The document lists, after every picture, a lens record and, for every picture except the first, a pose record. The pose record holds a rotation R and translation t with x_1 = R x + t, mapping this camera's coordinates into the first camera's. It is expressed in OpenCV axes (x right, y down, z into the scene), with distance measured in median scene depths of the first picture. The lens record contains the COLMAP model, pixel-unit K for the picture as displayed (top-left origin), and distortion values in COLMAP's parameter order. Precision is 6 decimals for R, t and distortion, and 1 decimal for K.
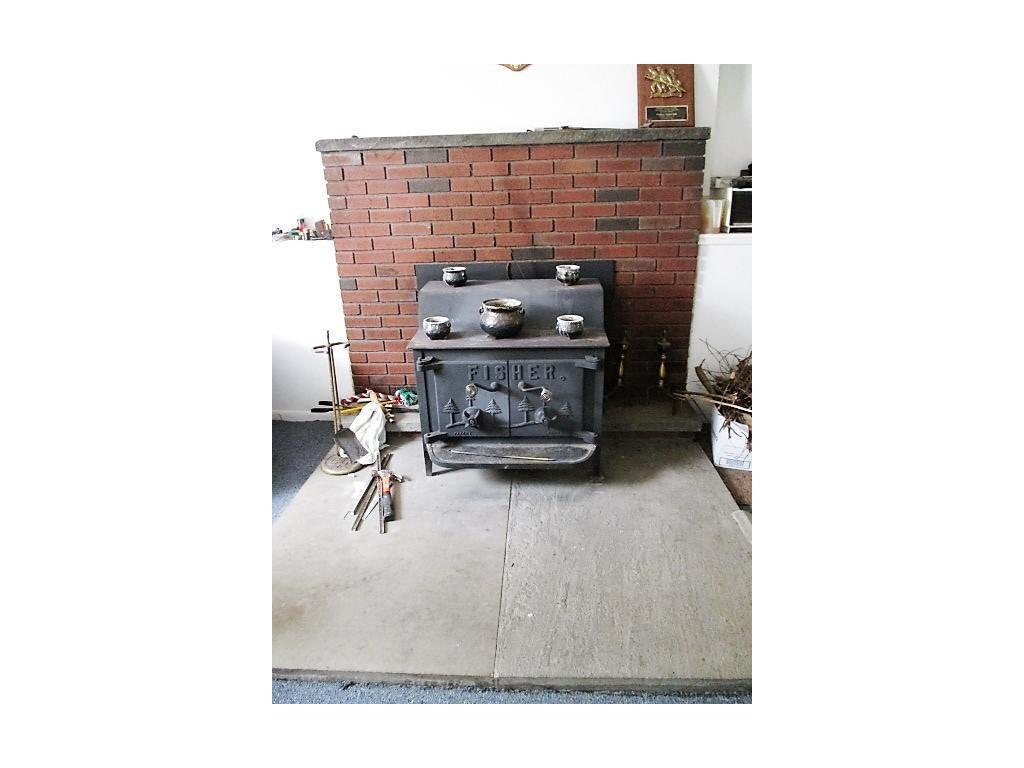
lens RADIAL K [[553.5, 0, 516.7], [0, 553.5, 378.8], [0, 0, 1]] dist [-0.003761, -0.000172]
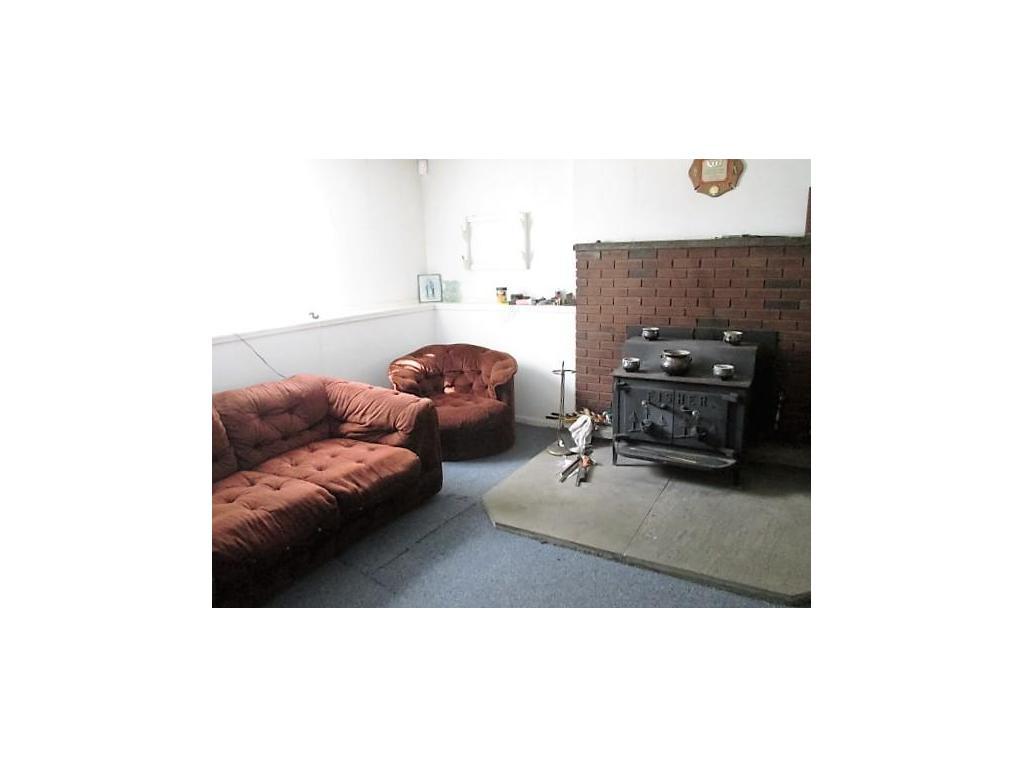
lens RADIAL K [[553.5, 0, 516.7], [0, 553.5, 378.8], [0, 0, 1]] dist [-0.003761, -0.000172]
pose [[0.905912, 0.102264, -0.410932, 0.190129], [-0.152961, 0.983907, -0.092355, 0.127622], [0.394874, 0.146522, 0.906976, -0.474070]]
